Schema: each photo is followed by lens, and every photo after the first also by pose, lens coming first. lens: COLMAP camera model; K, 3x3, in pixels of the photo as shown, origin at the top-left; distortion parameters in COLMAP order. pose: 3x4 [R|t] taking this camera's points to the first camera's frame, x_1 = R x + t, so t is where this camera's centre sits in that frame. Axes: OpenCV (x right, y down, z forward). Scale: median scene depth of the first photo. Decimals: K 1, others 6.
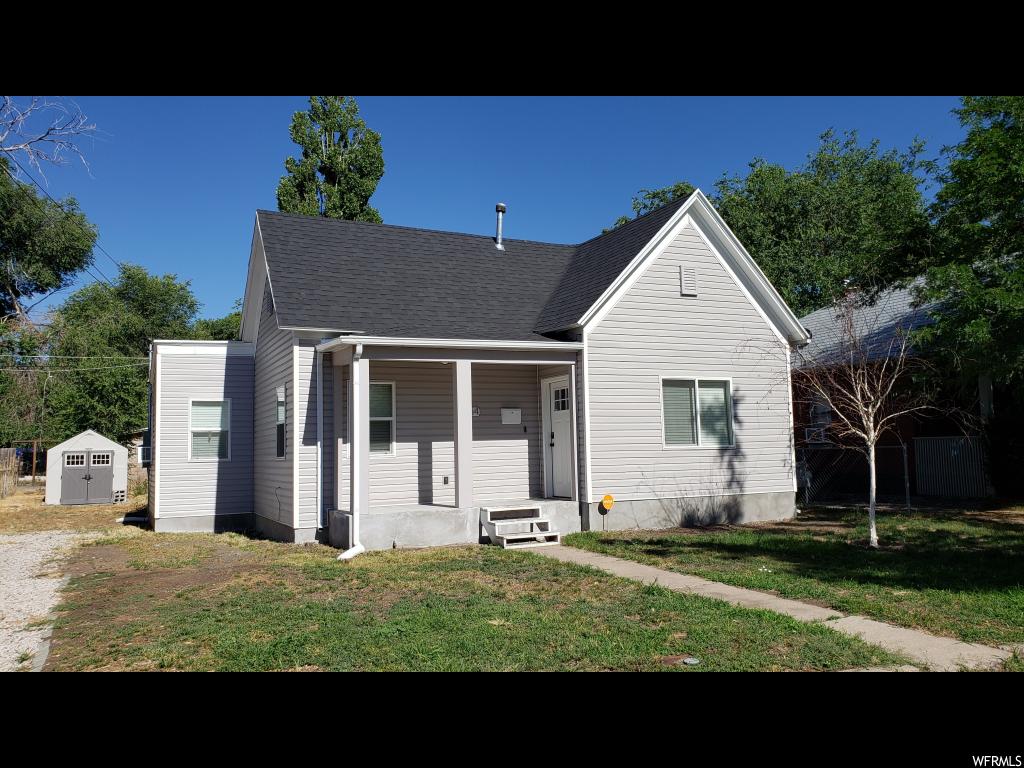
lens RADIAL K [[870.9, 0, 510.7], [0, 870.9, 367.2], [0, 0, 1]] dist [0.006311, -0.004036]
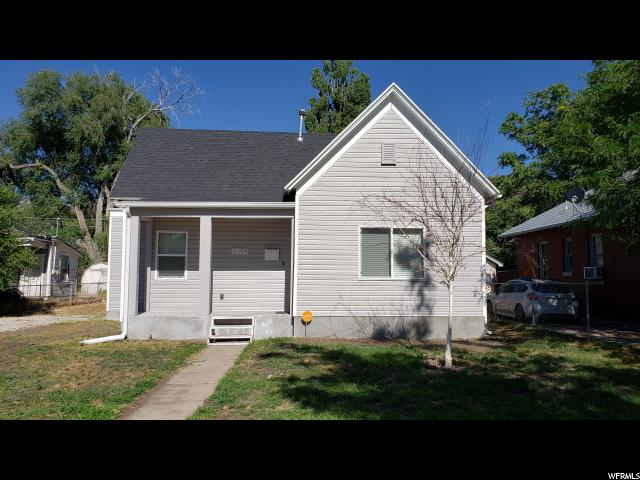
lens RADIAL K [[533.0, 0, 320.0], [0, 533.0, 240.0], [0, 0, 1]] dist [0.037018, -0.002017]
pose [[0.921622, -0.002828, -0.388079, 0.427767], [0.012820, 0.999650, 0.023160, 0.012722], [0.387878, -0.026320, 0.921335, 0.210063]]
